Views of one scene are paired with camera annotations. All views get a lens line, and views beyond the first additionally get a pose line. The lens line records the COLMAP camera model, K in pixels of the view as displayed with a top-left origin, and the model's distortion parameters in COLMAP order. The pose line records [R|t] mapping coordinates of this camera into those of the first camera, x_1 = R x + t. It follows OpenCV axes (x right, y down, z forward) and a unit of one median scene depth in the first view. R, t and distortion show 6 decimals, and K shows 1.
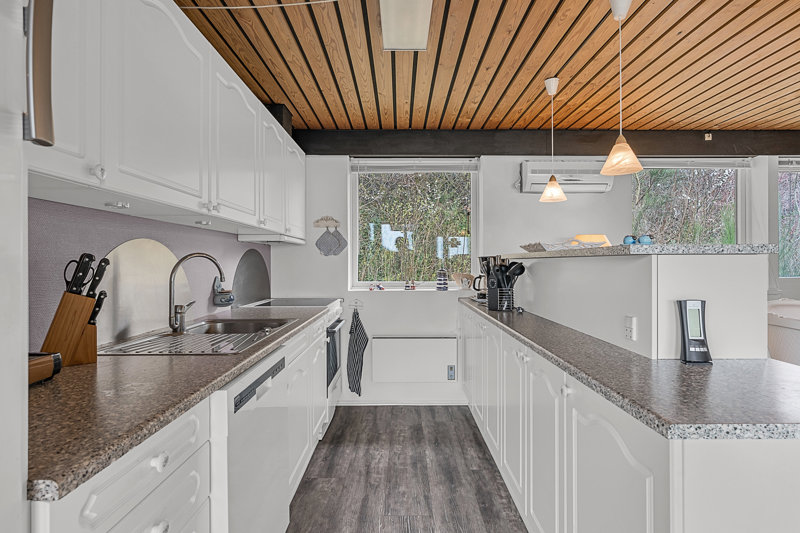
lens RADIAL K [[417.0, 0, 401.6], [0, 417.0, 264.1], [0, 0, 1]] dist [-0.002384, 0.000638]
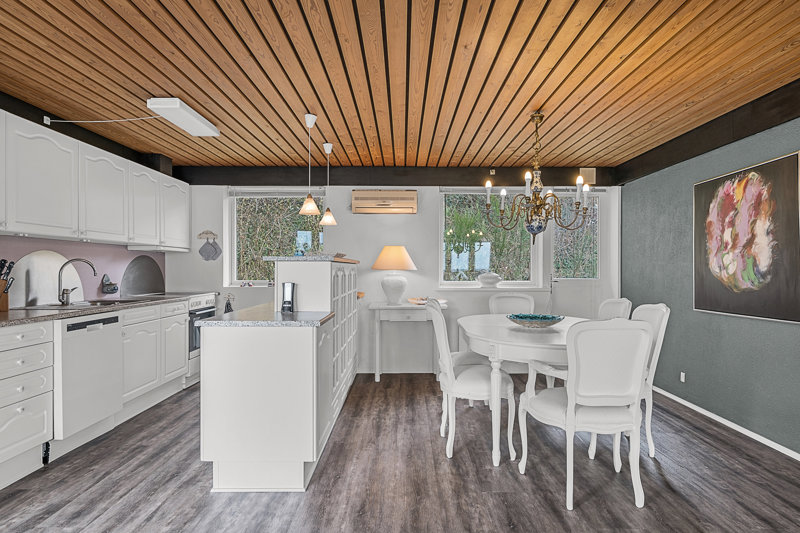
lens RADIAL K [[470.5, 0, 401.8], [0, 470.5, 268.9], [0, 0, 1]] dist [0.015609, -0.001984]
pose [[0.999852, 0.004518, -0.016571, 0.501413], [-0.004553, 0.999987, -0.002082, 0.007720], [0.016561, 0.002157, 0.999861, -0.528492]]
